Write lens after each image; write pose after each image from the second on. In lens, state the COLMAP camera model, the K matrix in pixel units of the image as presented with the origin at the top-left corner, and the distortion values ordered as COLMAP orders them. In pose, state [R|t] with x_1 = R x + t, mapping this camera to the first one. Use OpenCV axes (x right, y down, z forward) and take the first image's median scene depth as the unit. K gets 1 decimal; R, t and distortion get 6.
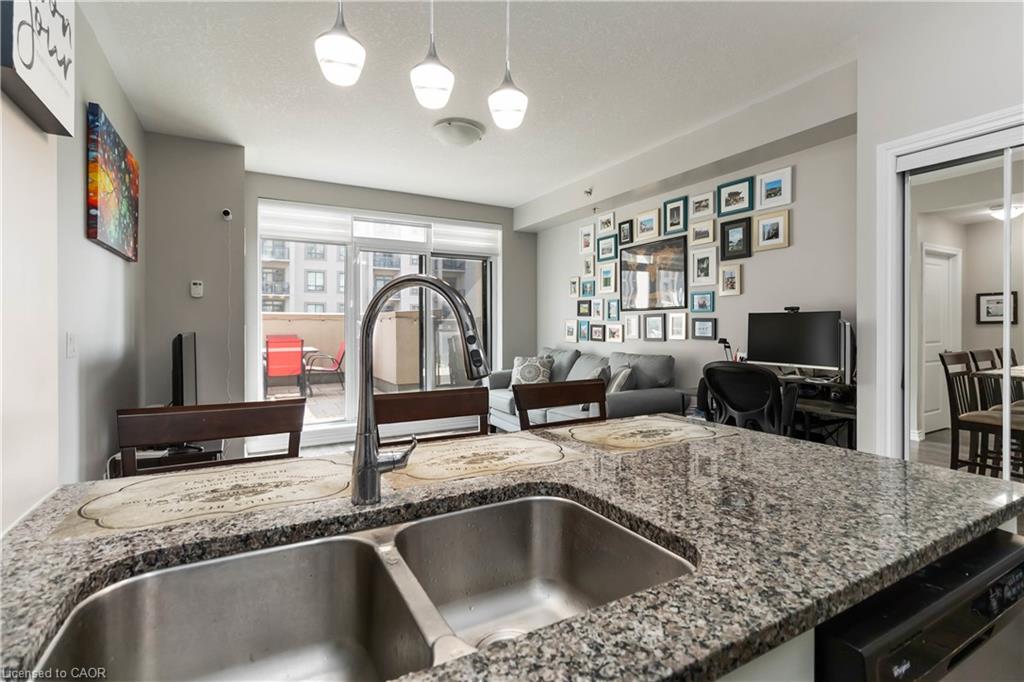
lens RADIAL K [[482.5, 0, 512.0], [0, 482.5, 341.0], [0, 0, 1]] dist [-0.000826, 0.000016]
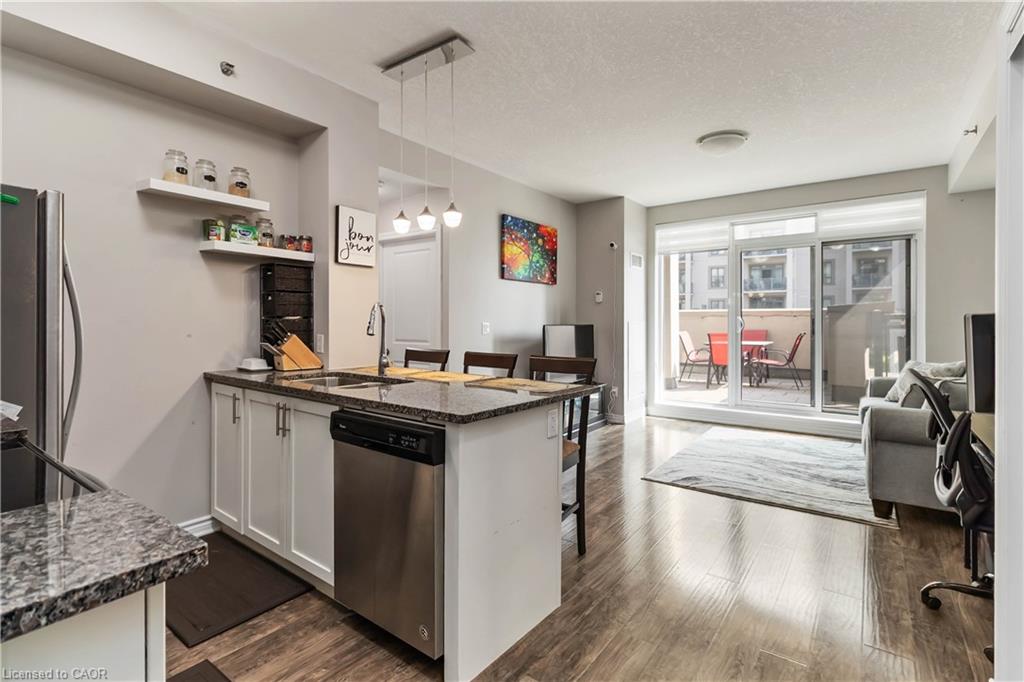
lens RADIAL K [[471.2, 0, 515.8], [0, 471.2, 324.6], [0, 0, 1]] dist [-0.001658, -0.000013]
pose [[0.407989, 0.004873, -0.912974, 0.574046], [-0.027742, 0.999590, -0.007062, -0.002484], [0.912565, 0.028209, 0.407957, 0.139866]]
